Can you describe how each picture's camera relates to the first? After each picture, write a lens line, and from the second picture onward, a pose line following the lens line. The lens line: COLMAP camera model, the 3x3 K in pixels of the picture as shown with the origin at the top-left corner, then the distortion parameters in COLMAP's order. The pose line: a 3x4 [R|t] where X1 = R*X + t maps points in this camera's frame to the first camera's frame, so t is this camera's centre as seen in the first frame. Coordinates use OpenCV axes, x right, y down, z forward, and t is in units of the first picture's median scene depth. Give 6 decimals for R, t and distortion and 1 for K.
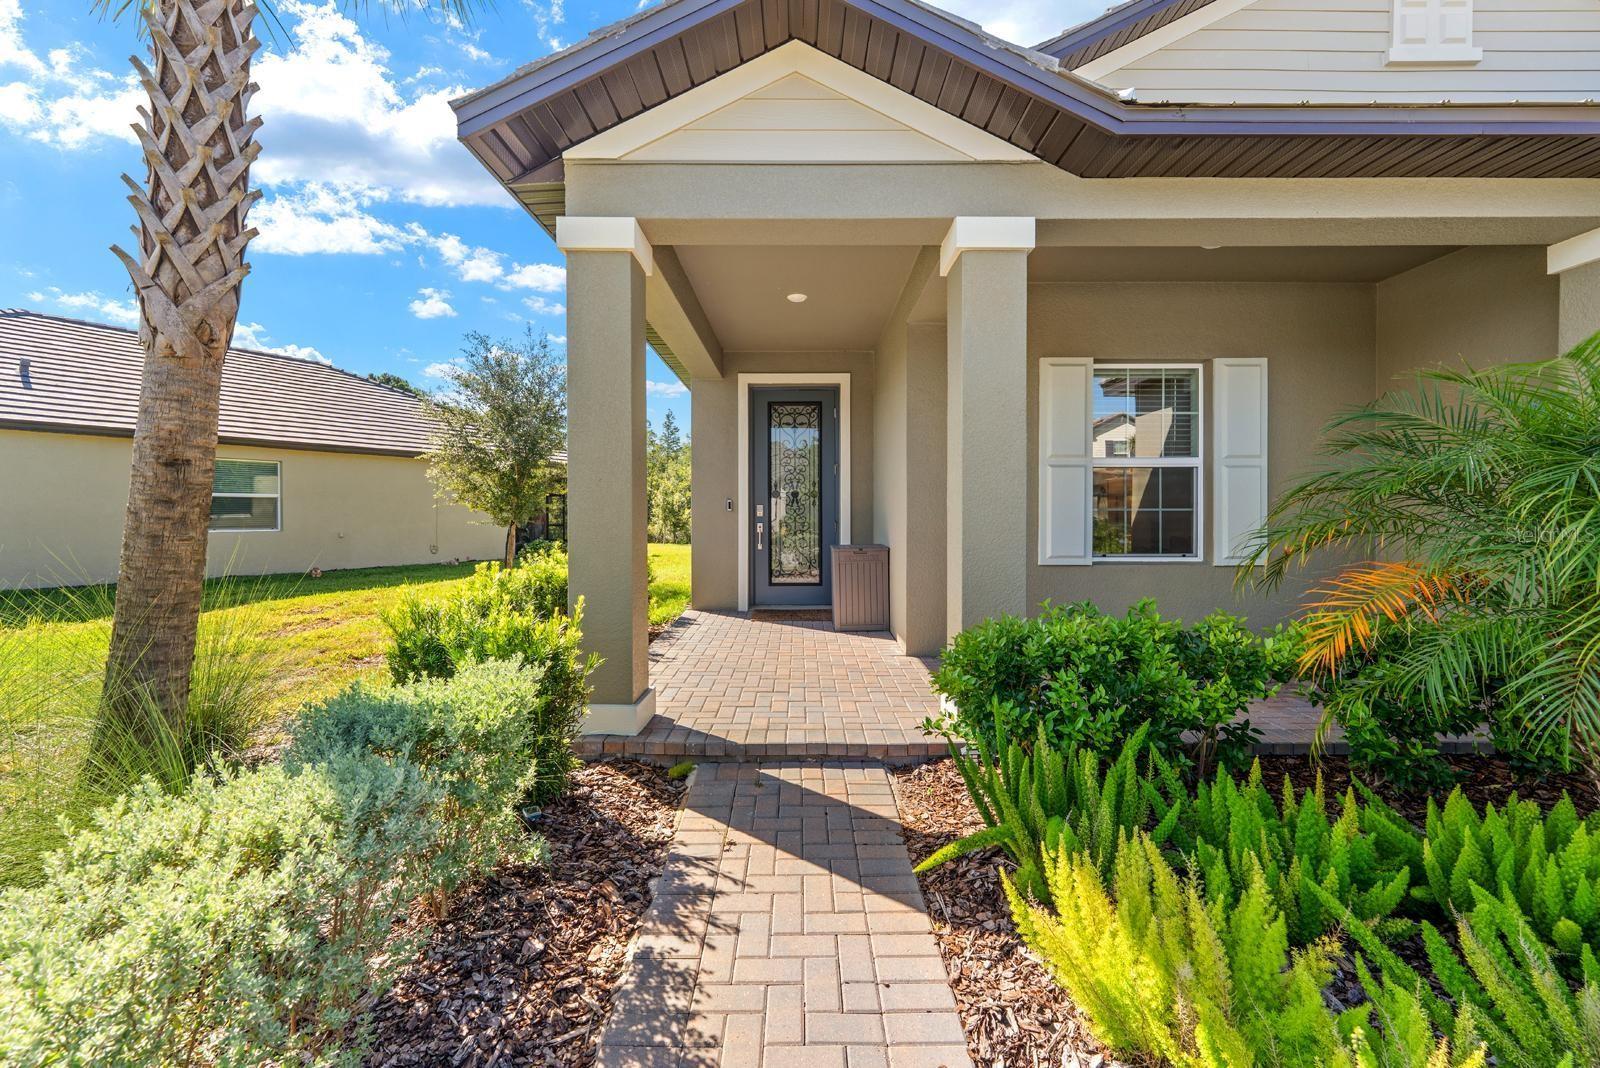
lens RADIAL K [[648.7, 0, 809.9], [0, 648.7, 530.4], [0, 0, 1]] dist [0.000023, 0.000112]
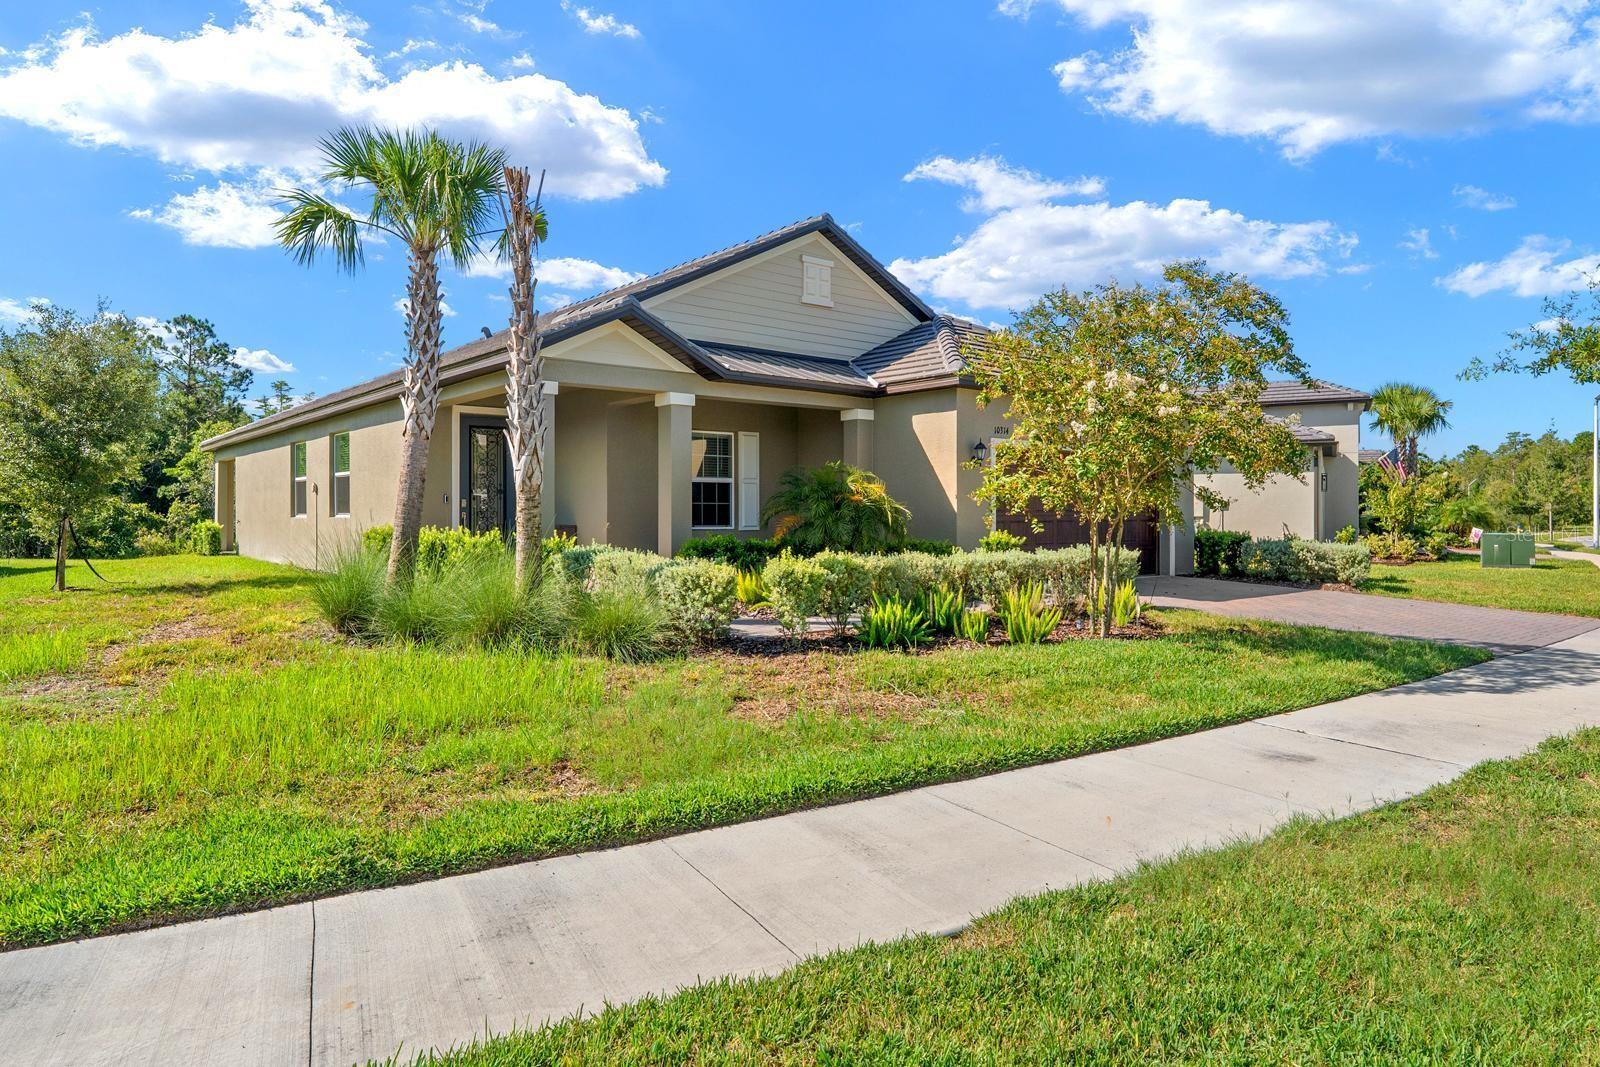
lens RADIAL K [[988.6, 0, 799.5], [0, 988.6, 540.8], [0, 0, 1]] dist [0.004134, 0.002069]
pose [[0.776770, -0.012577, 0.629658, -1.231980], [0.008599, 0.999919, 0.009365, 0.060034], [-0.629725, -0.001860, 0.776816, -1.596492]]
